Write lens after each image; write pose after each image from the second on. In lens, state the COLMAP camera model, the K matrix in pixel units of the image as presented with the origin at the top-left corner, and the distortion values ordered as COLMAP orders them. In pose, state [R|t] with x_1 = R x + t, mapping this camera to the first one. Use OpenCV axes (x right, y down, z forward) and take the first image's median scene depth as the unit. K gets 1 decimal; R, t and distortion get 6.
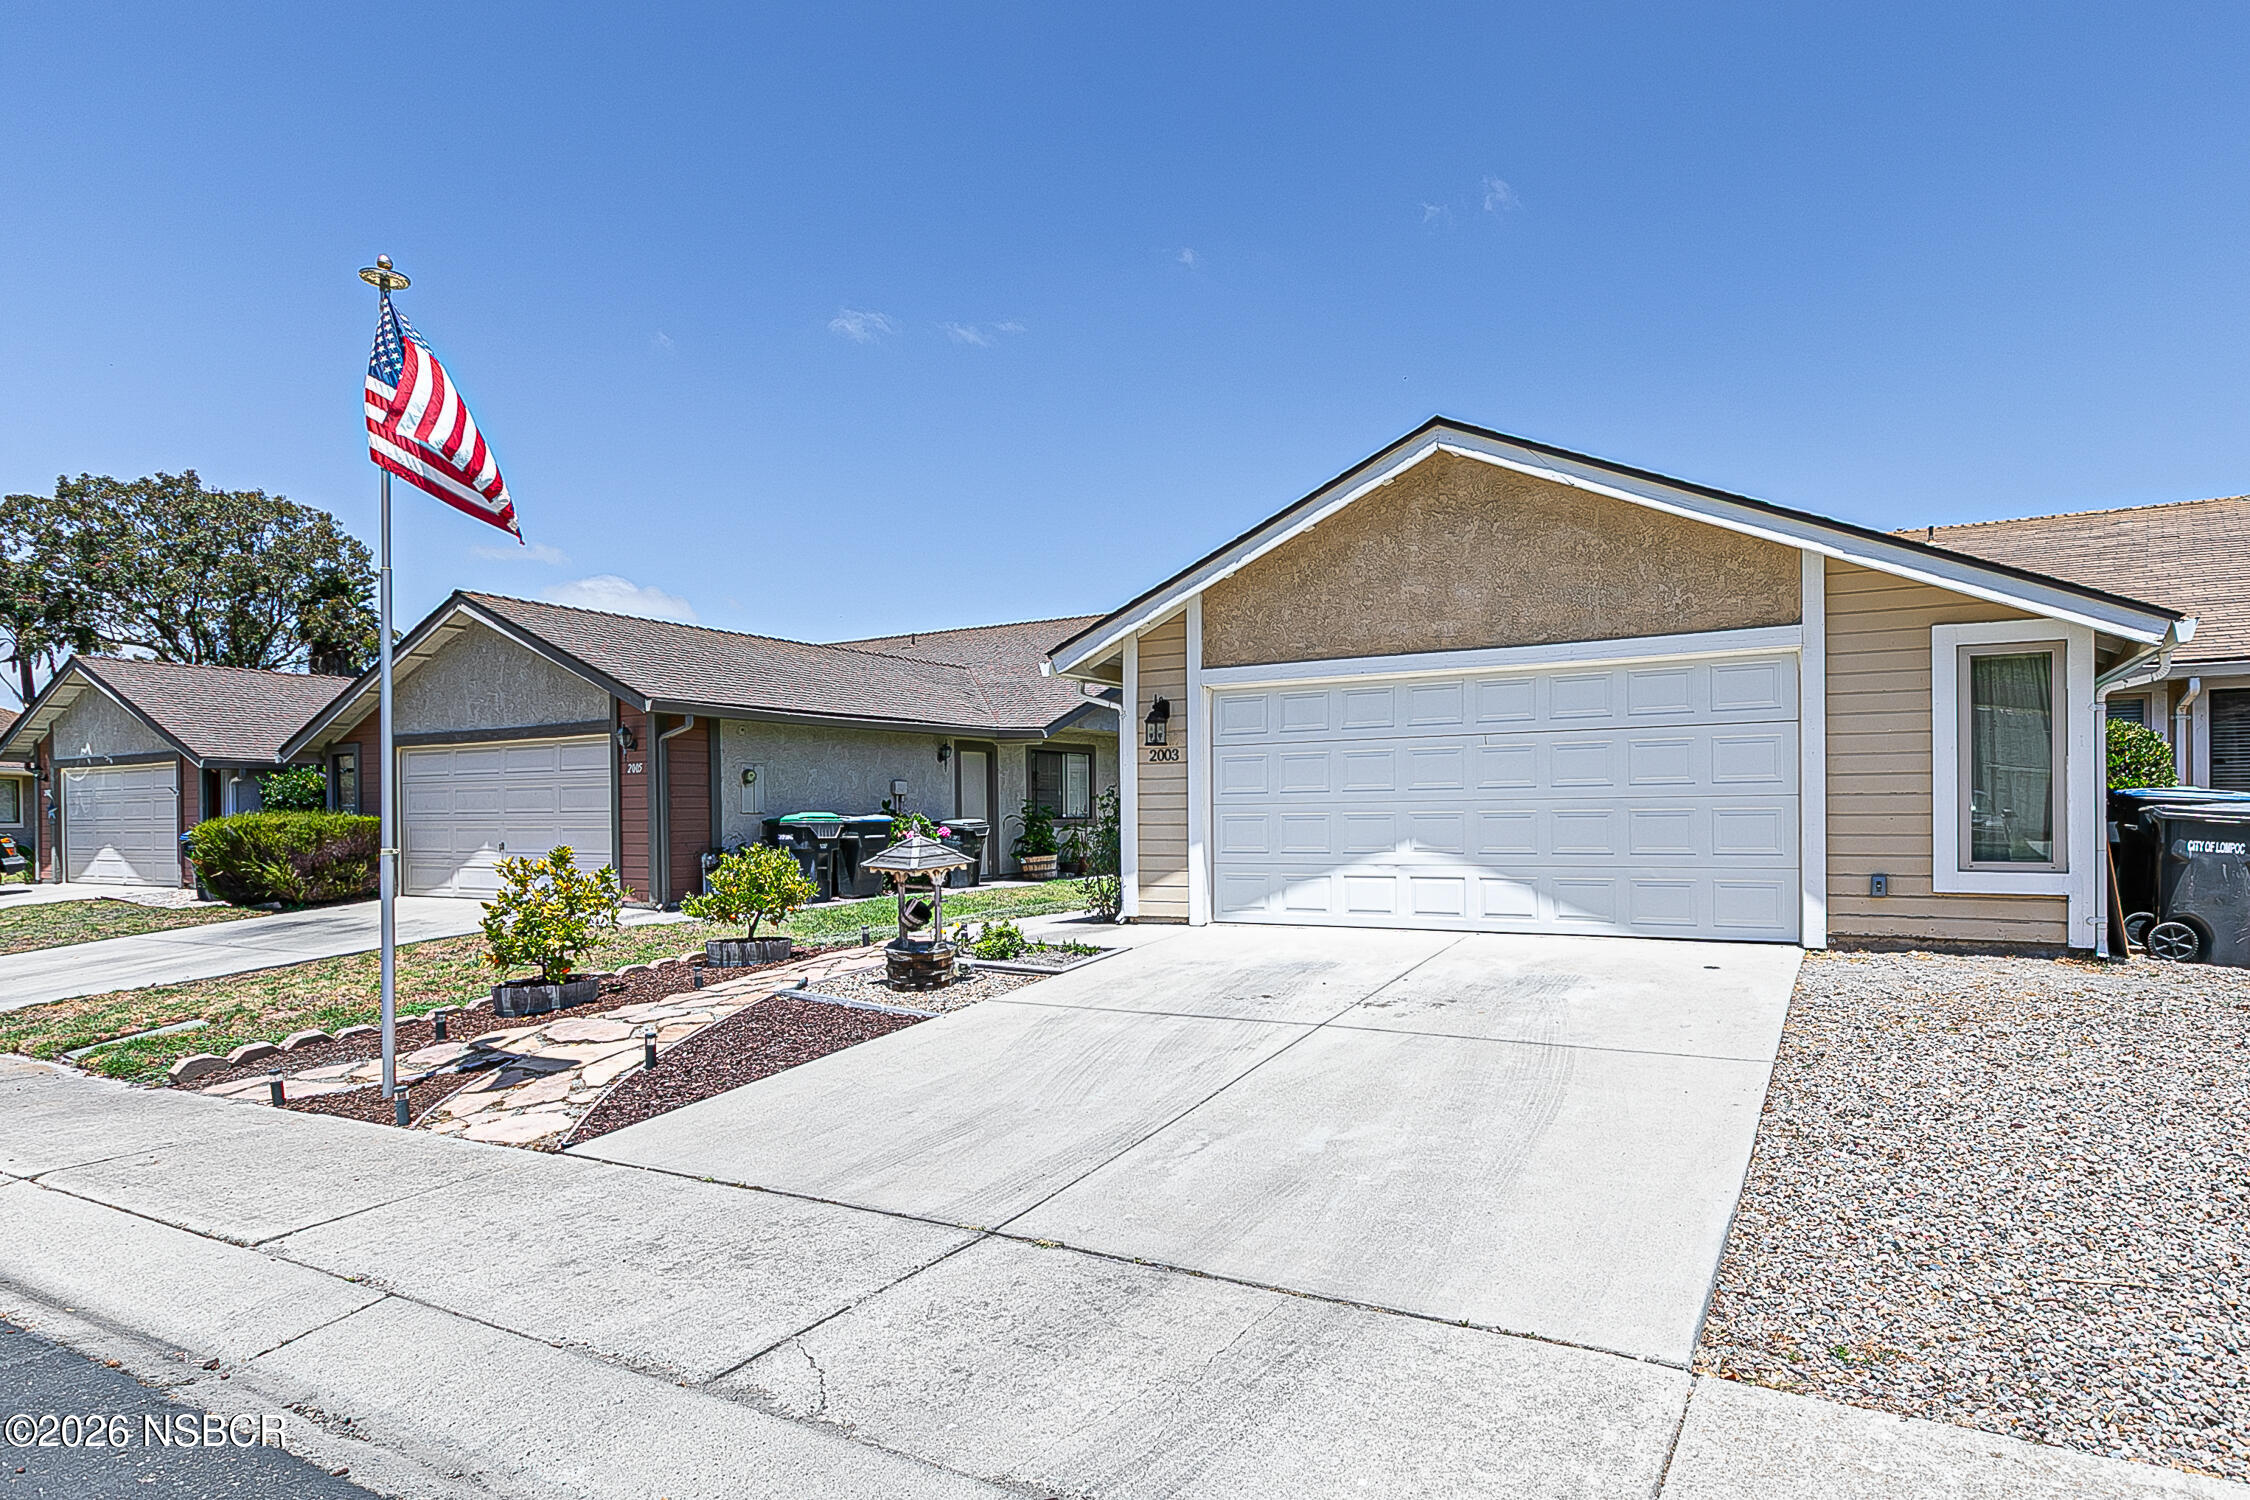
lens RADIAL K [[1124.8, 0, 1123.6], [0, 1124.8, 759.0], [0, 0, 1]] dist [-0.001459, -0.000246]
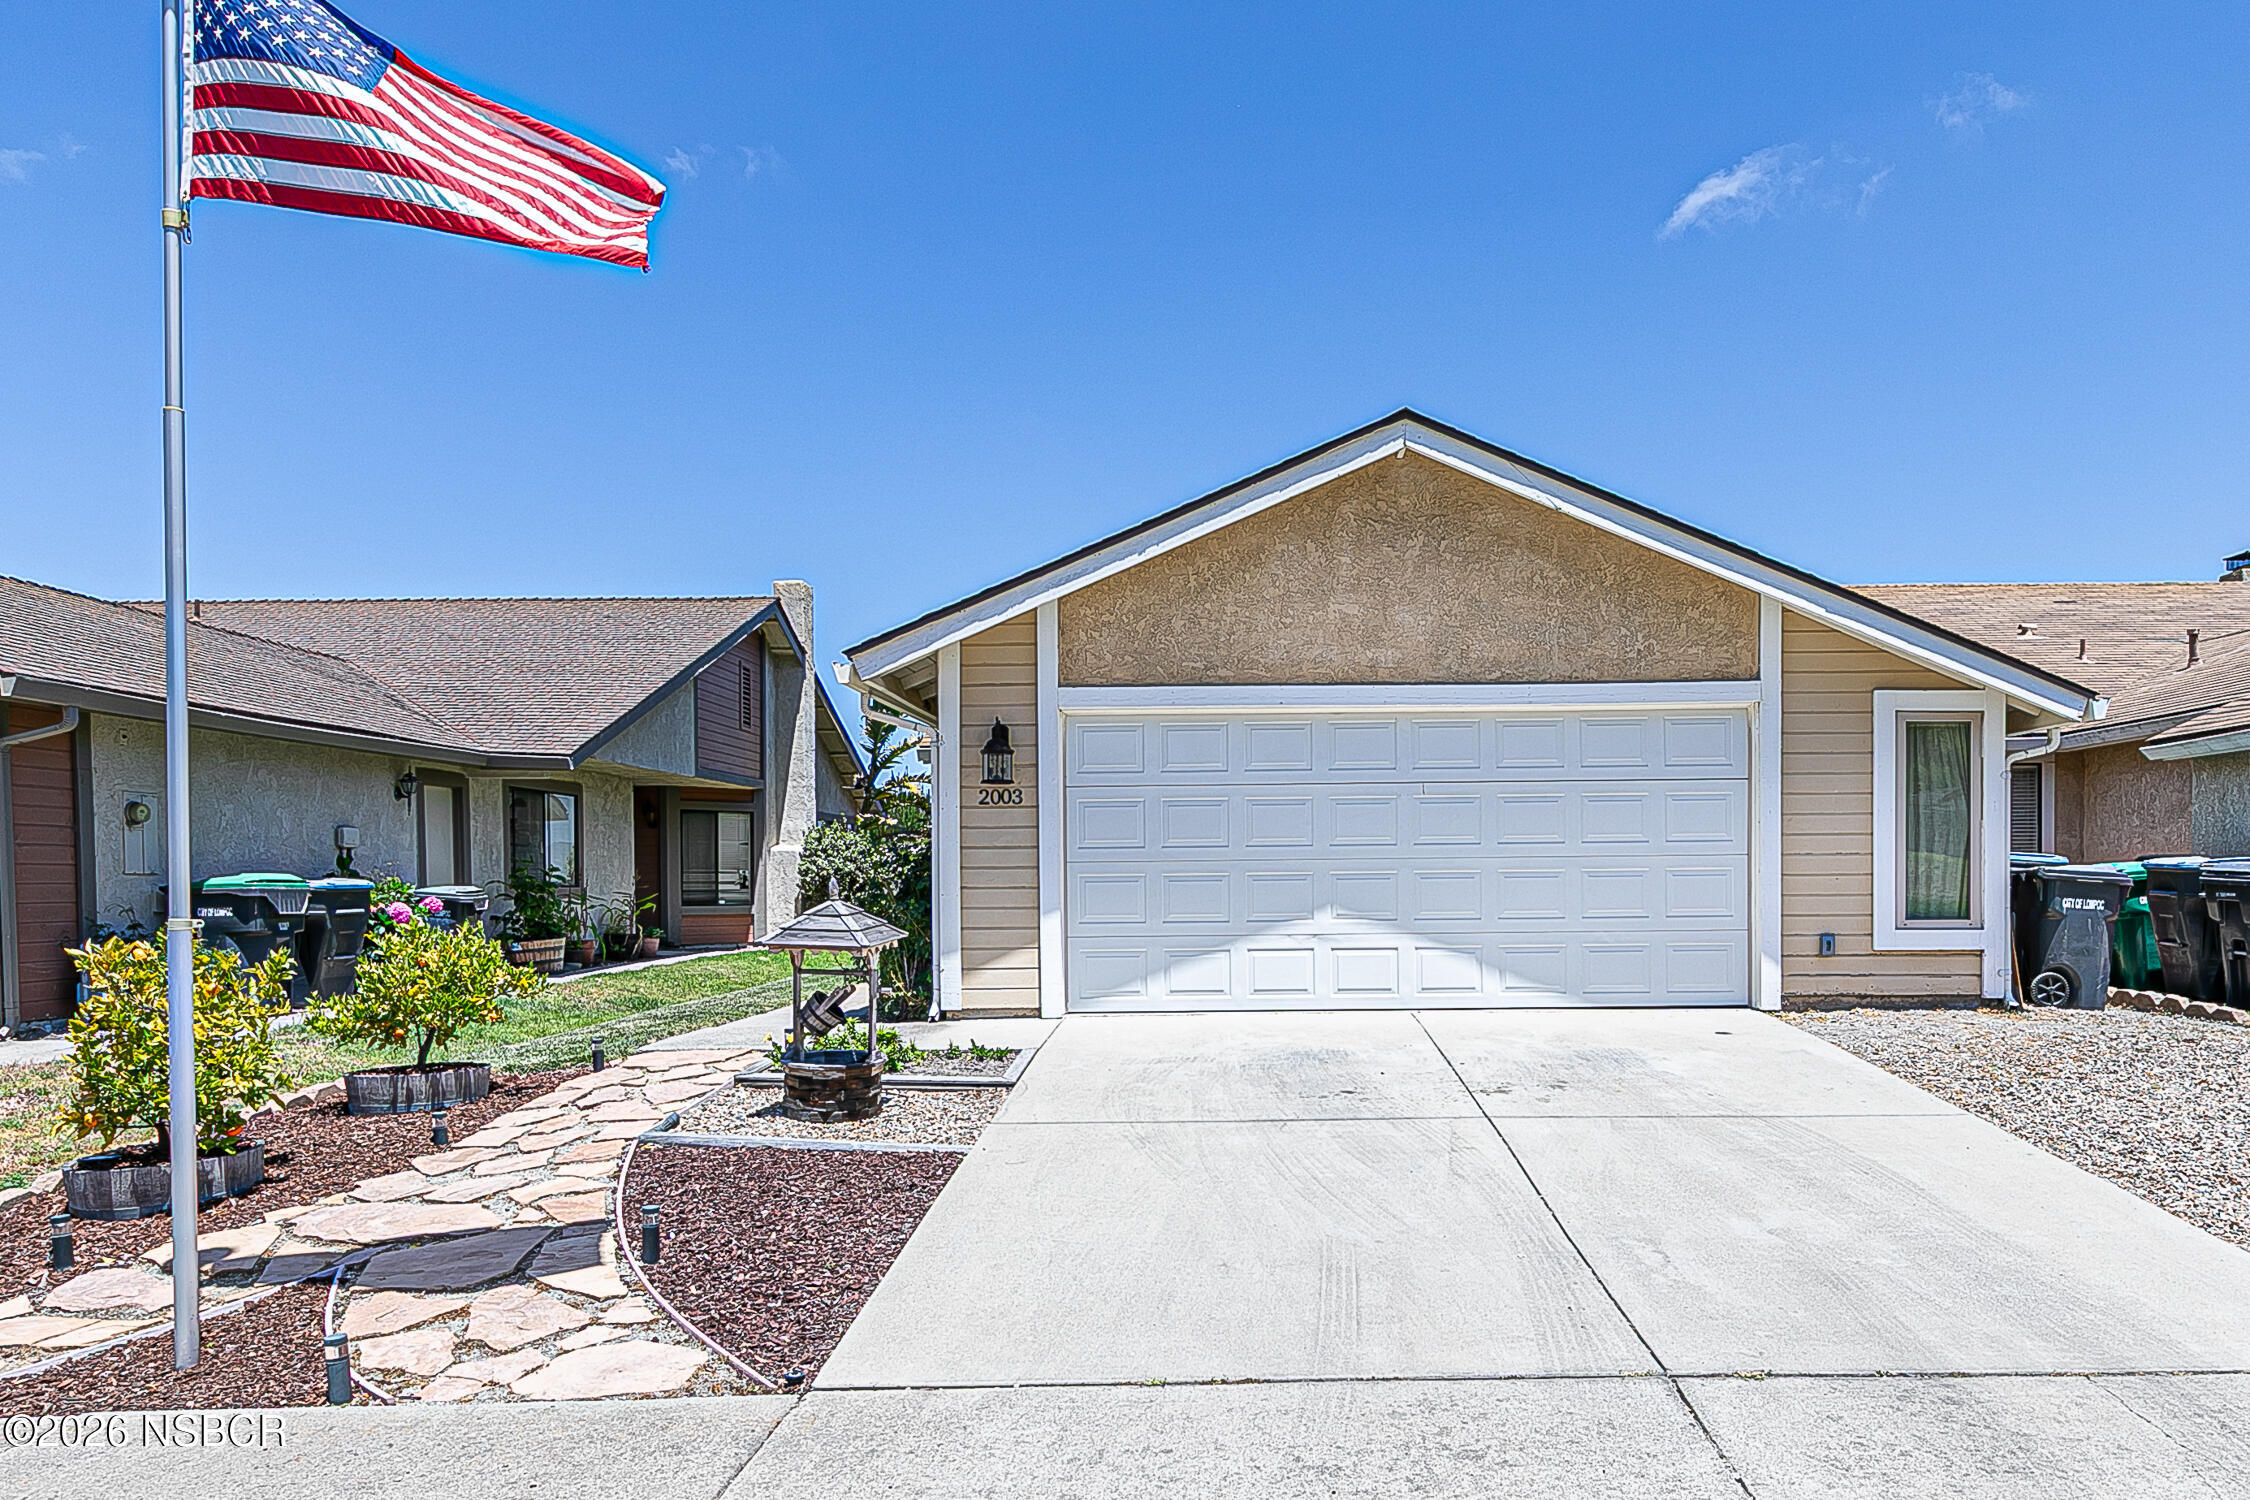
lens RADIAL K [[1439.3, 0, 1125.3], [0, 1439.3, 836.5], [0, 0, 1]] dist [0.003639, -0.000435]
pose [[0.892138, 0.016634, 0.451457, -0.444519], [-0.023337, 0.999685, 0.009285, 0.016981], [-0.451160, -0.018819, 0.892245, 0.125481]]
